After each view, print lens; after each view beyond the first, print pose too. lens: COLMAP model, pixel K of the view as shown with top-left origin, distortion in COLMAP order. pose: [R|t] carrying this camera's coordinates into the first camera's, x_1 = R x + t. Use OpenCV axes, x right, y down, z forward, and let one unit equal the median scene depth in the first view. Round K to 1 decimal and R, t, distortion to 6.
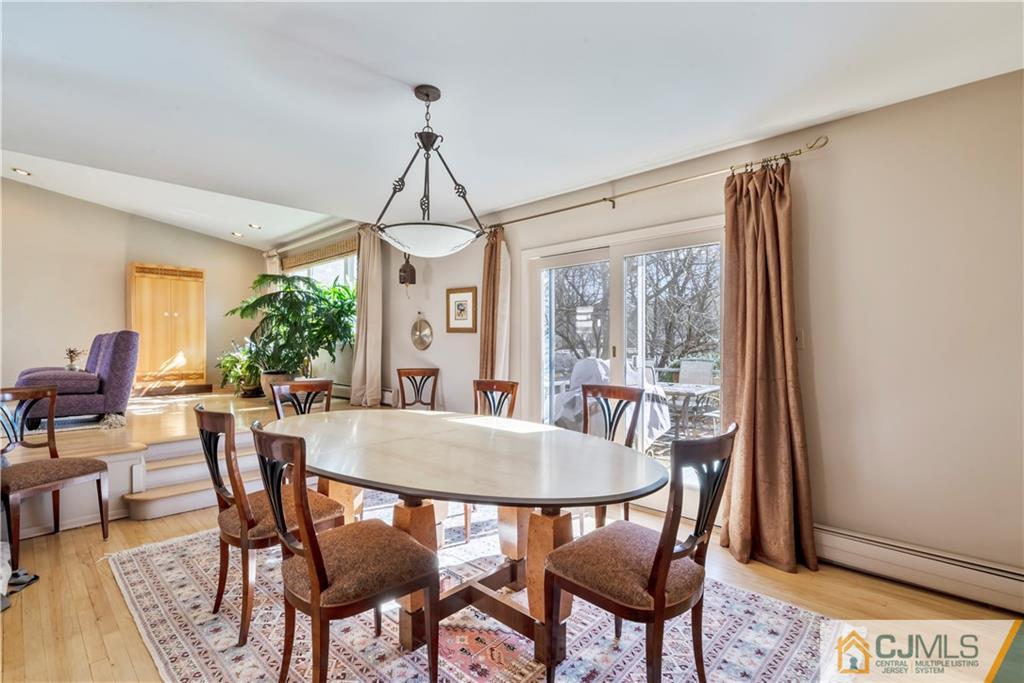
lens RADIAL K [[480.1, 0, 568.1], [0, 480.1, 341.8], [0, 0, 1]] dist [0.001557, 0.000147]
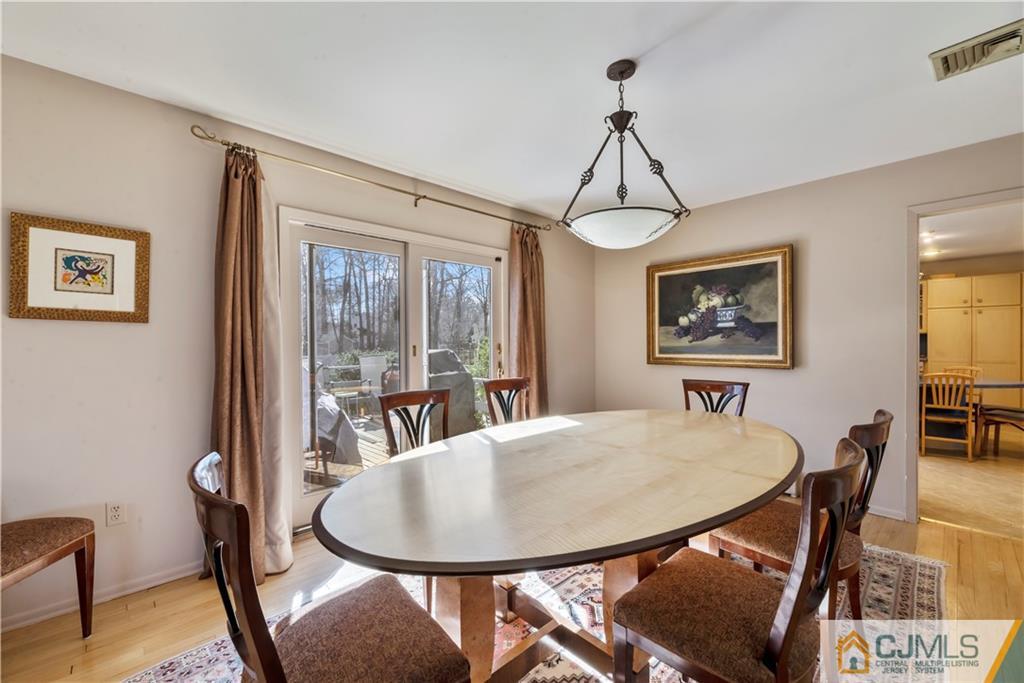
lens RADIAL K [[418.9, 0, 511.2], [0, 418.9, 343.3], [0, 0, 1]] dist [0.000580, -0.000086]
pose [[0.113030, -0.006518, 0.993570, -0.737926], [-0.005202, 0.999961, 0.007152, -0.003098], [-0.993578, -0.005977, 0.112992, 0.705118]]
